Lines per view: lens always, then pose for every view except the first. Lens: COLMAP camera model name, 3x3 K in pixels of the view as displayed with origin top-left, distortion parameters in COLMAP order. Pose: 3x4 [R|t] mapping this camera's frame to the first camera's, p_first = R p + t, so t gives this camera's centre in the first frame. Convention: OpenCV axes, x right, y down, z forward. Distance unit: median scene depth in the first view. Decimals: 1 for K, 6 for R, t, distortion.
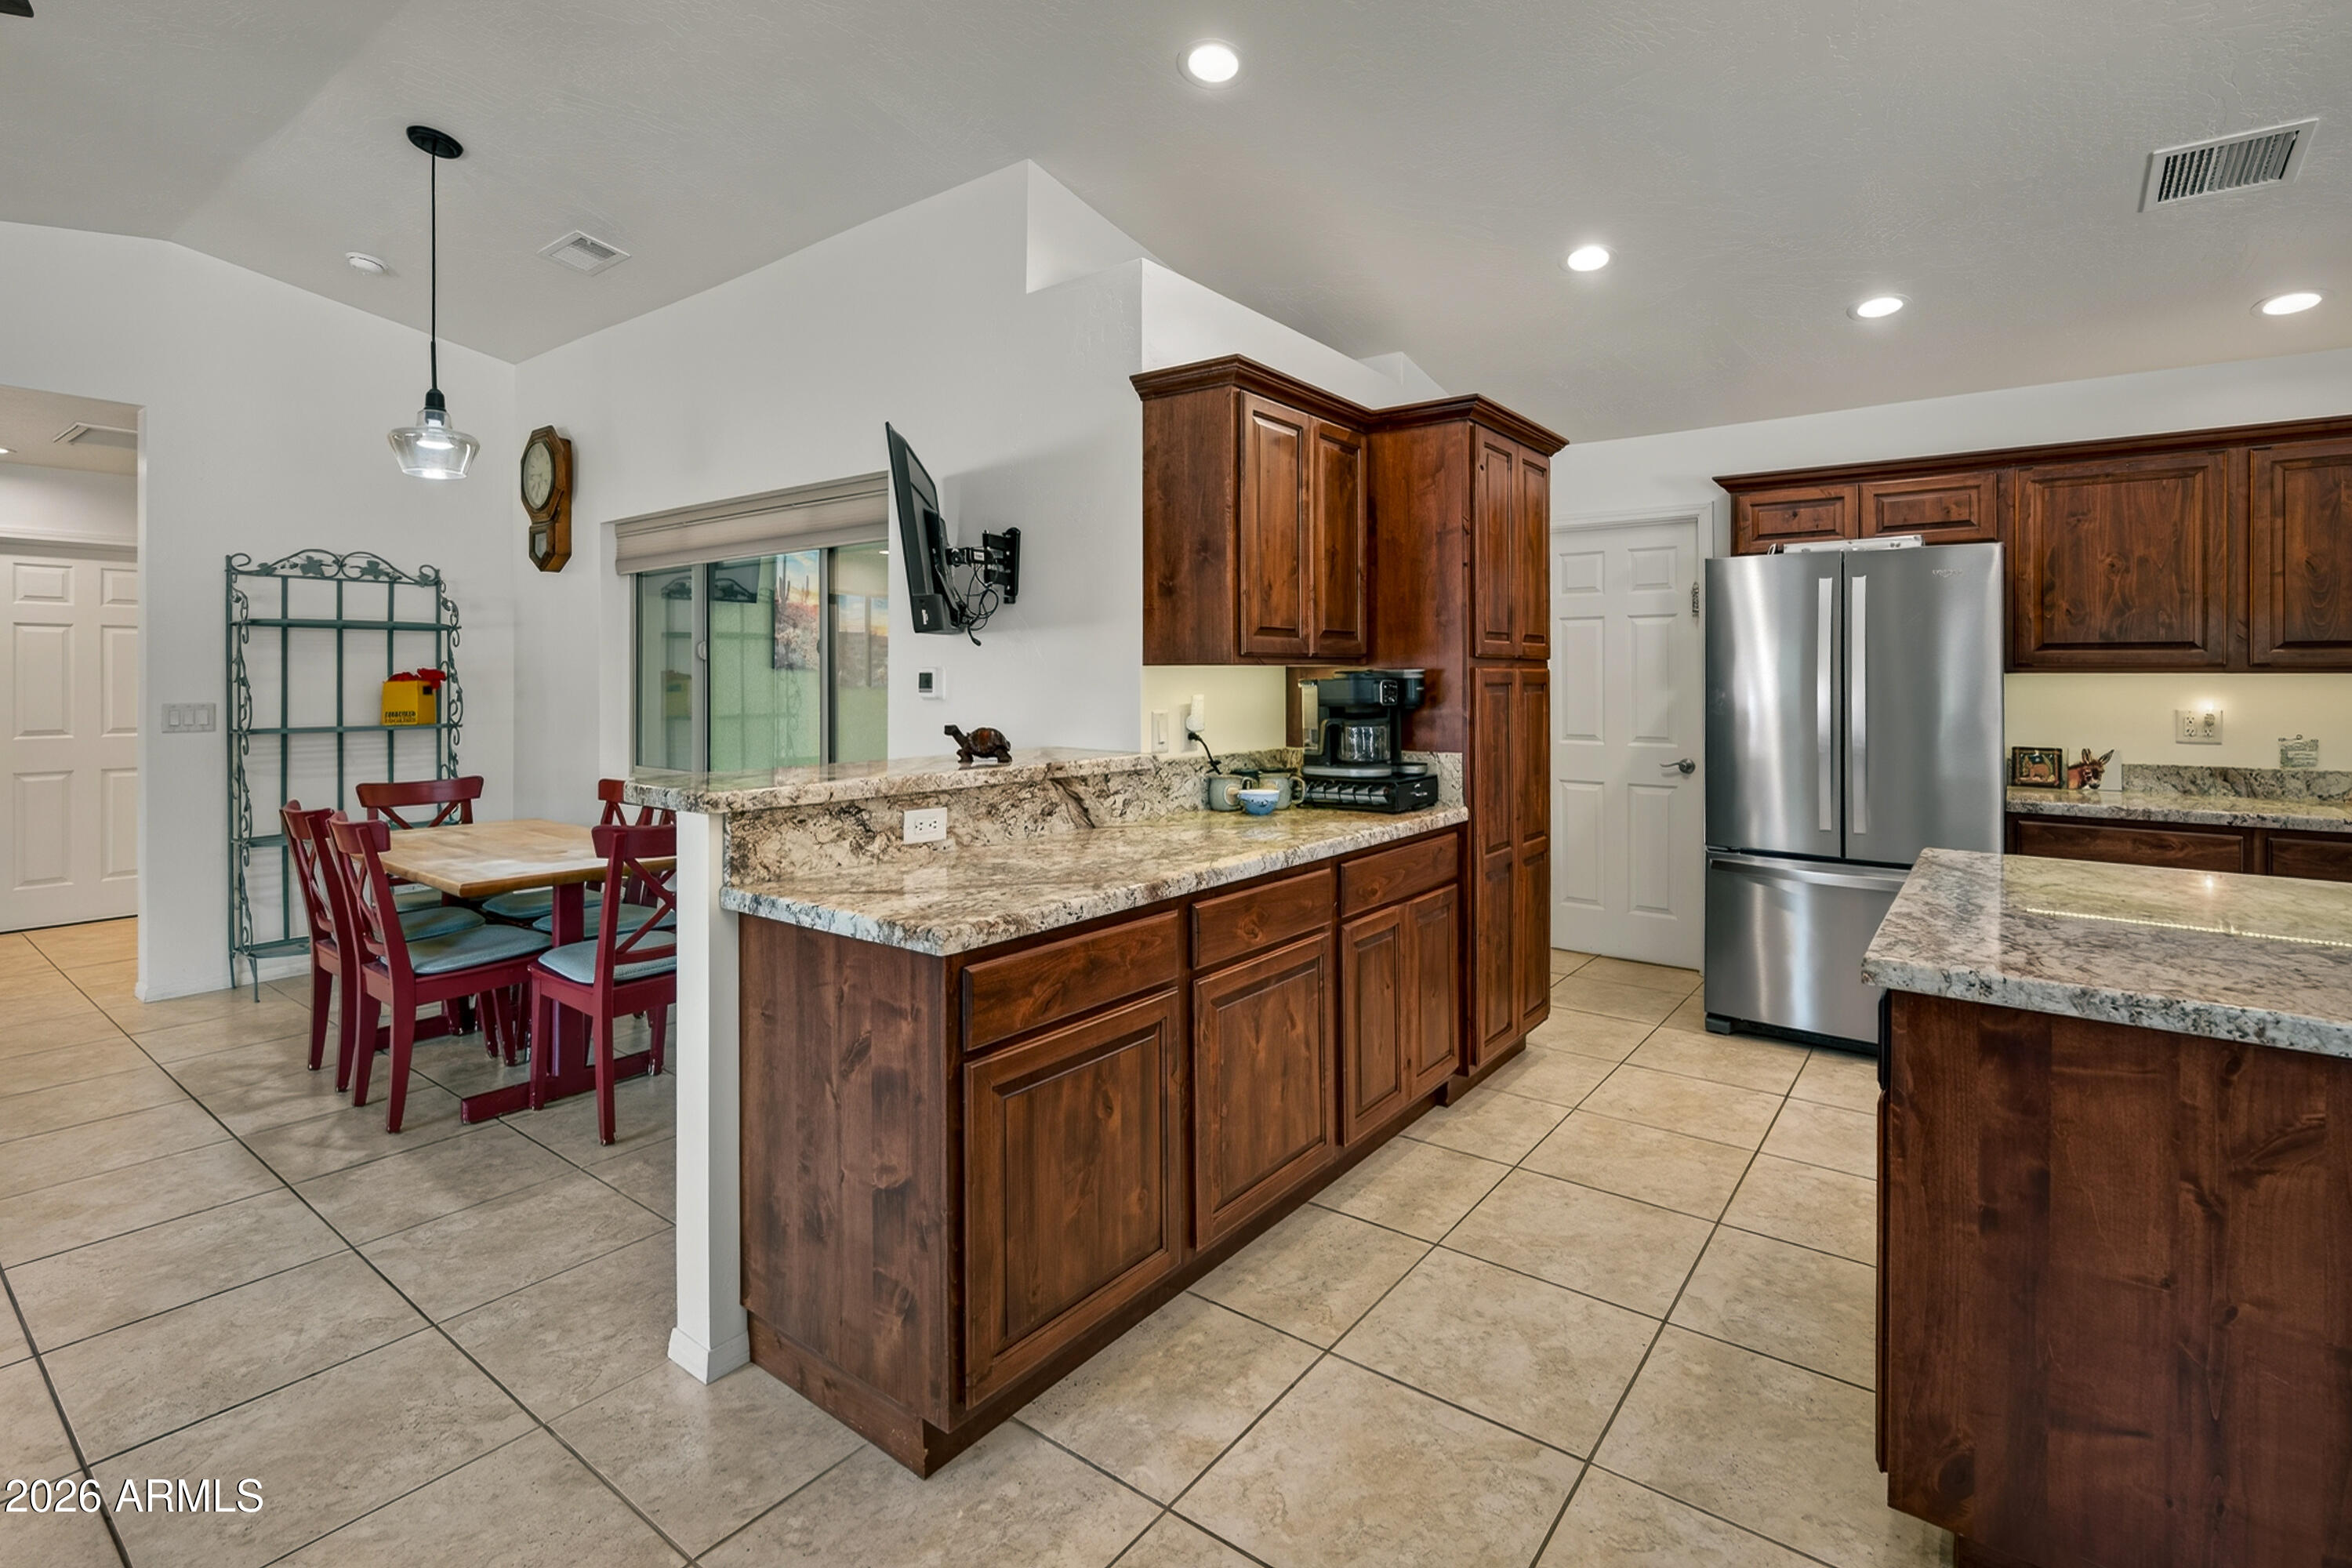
lens RADIAL K [[1081.8, 0, 1180.9], [0, 1081.8, 677.6], [0, 0, 1]] dist [0.001950, -0.000334]
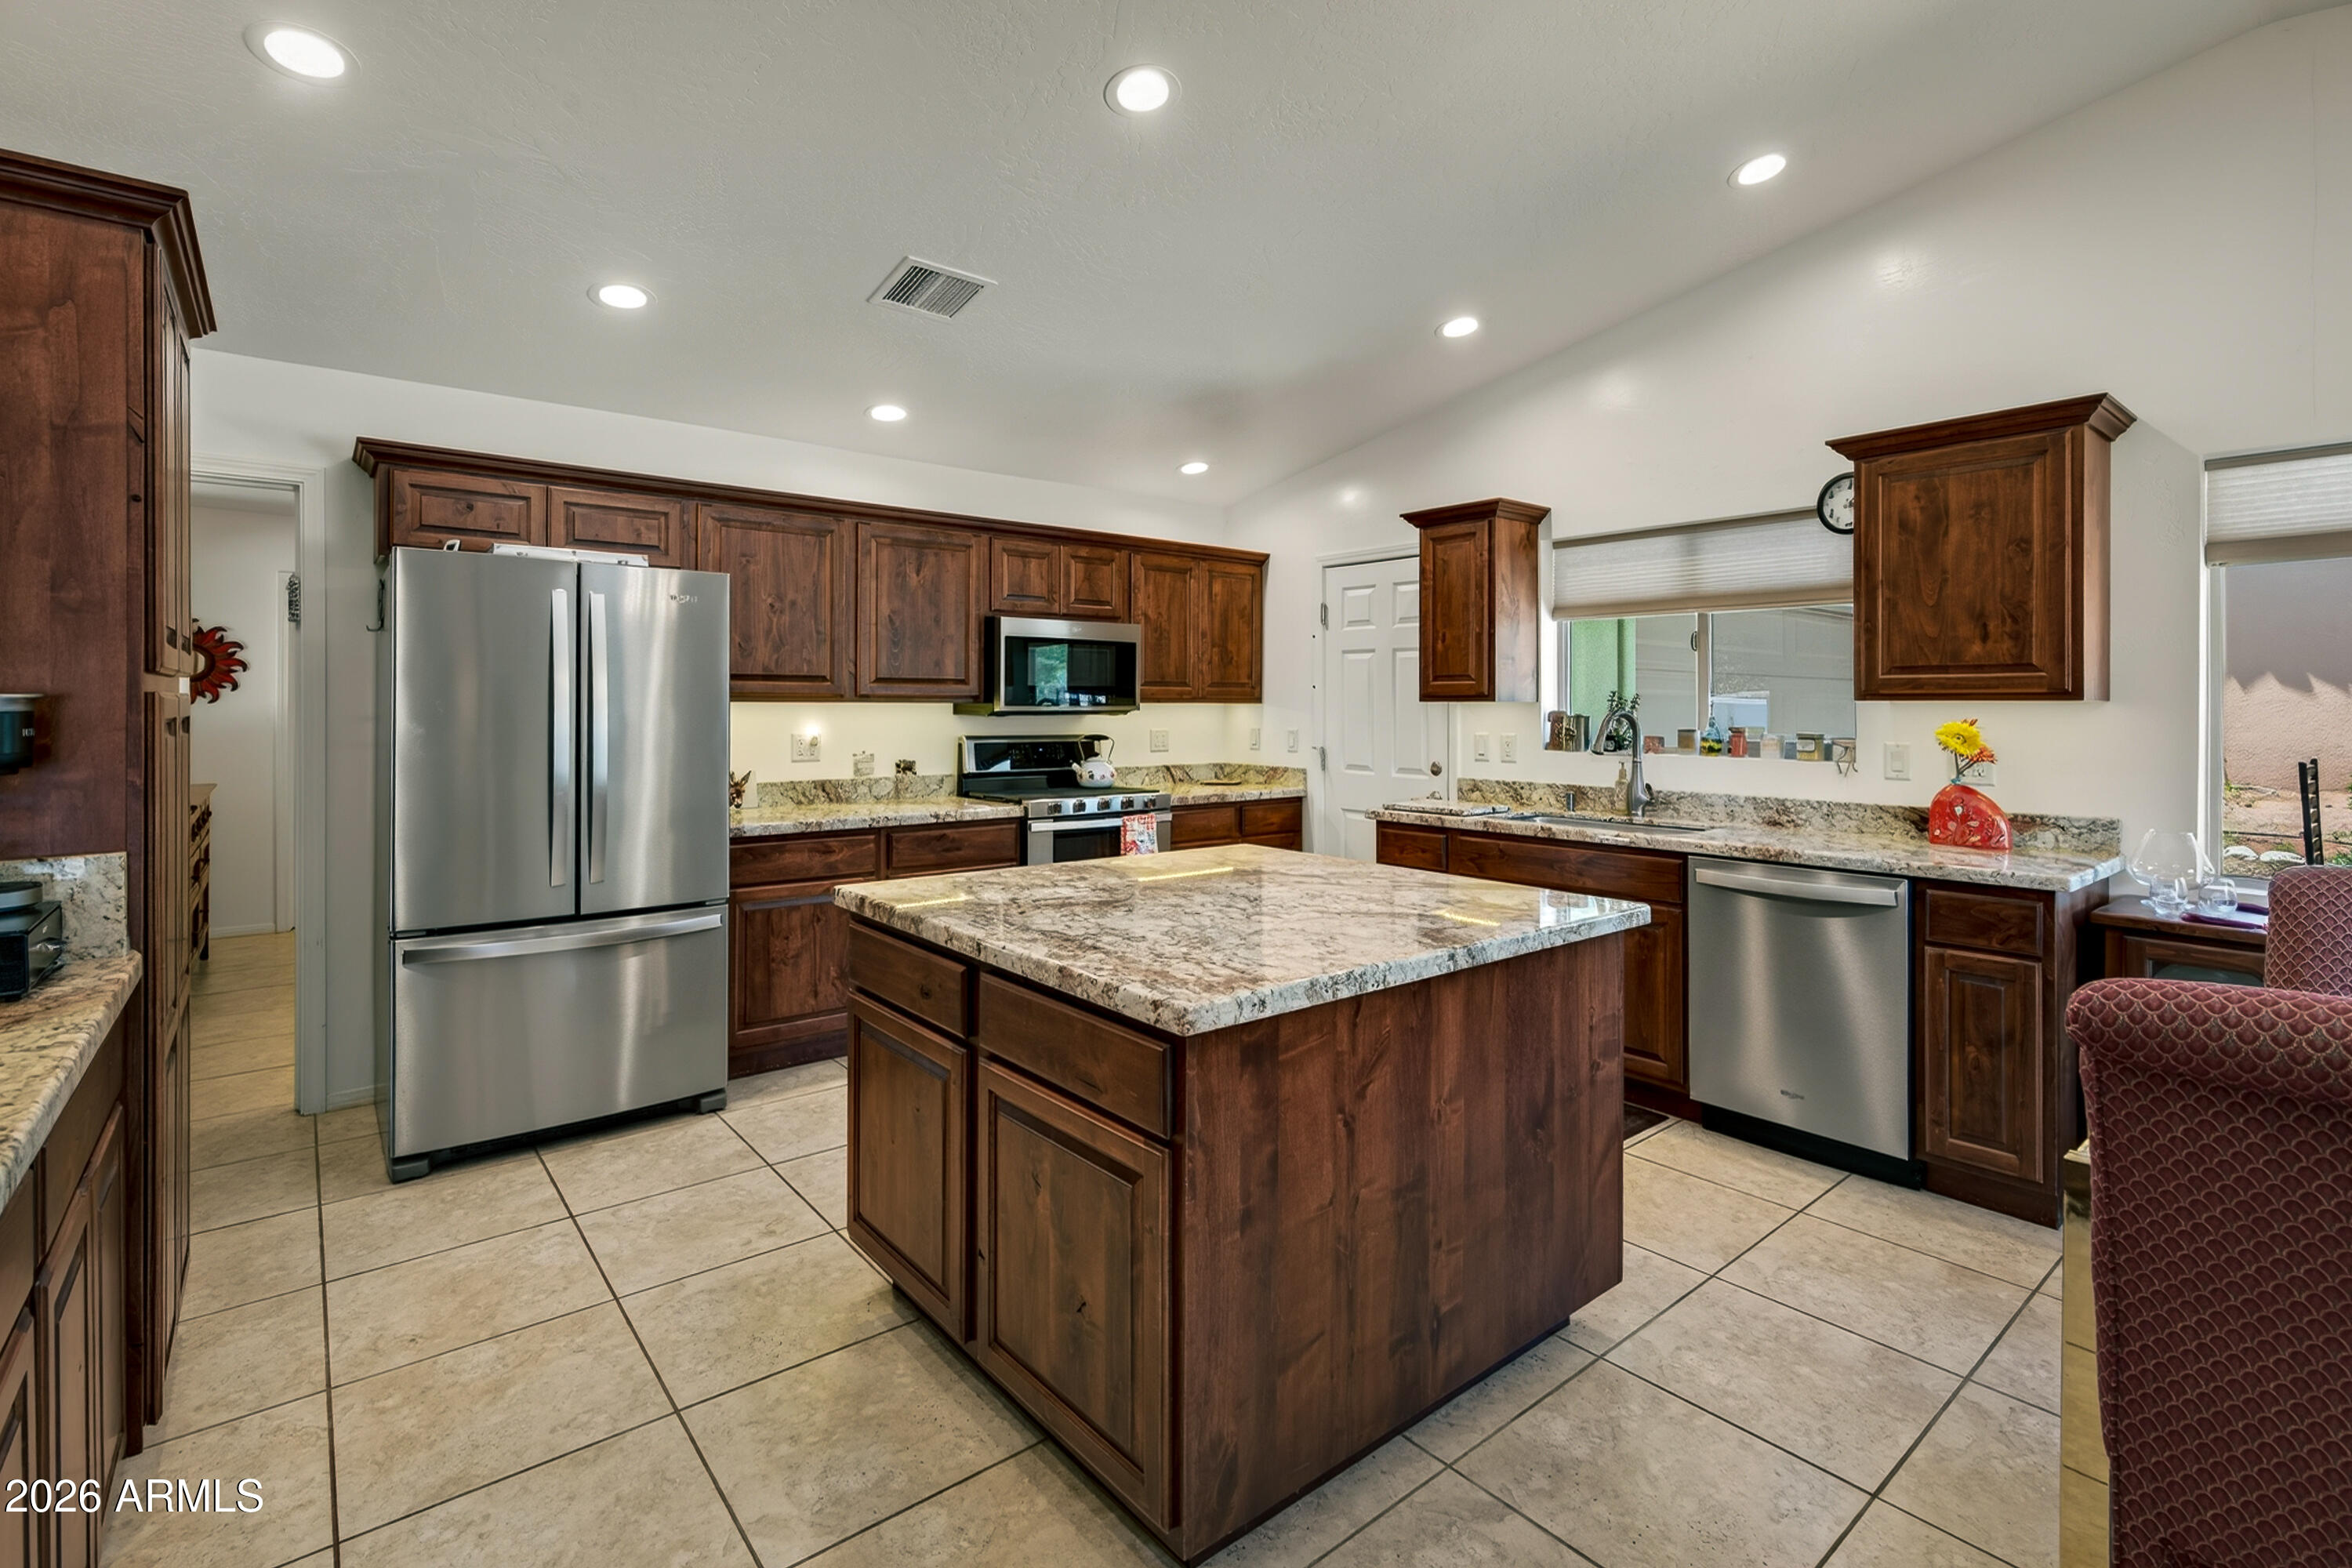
lens RADIAL K [[1081.8, 0, 1183.9], [0, 1081.8, 705.3], [0, 0, 1]] dist [0.001950, -0.000334]
pose [[0.225276, -0.001650, 0.974294, -0.138404], [-0.002118, 0.999995, 0.002183, -0.004811], [-0.974293, -0.002555, 0.225272, 0.364938]]
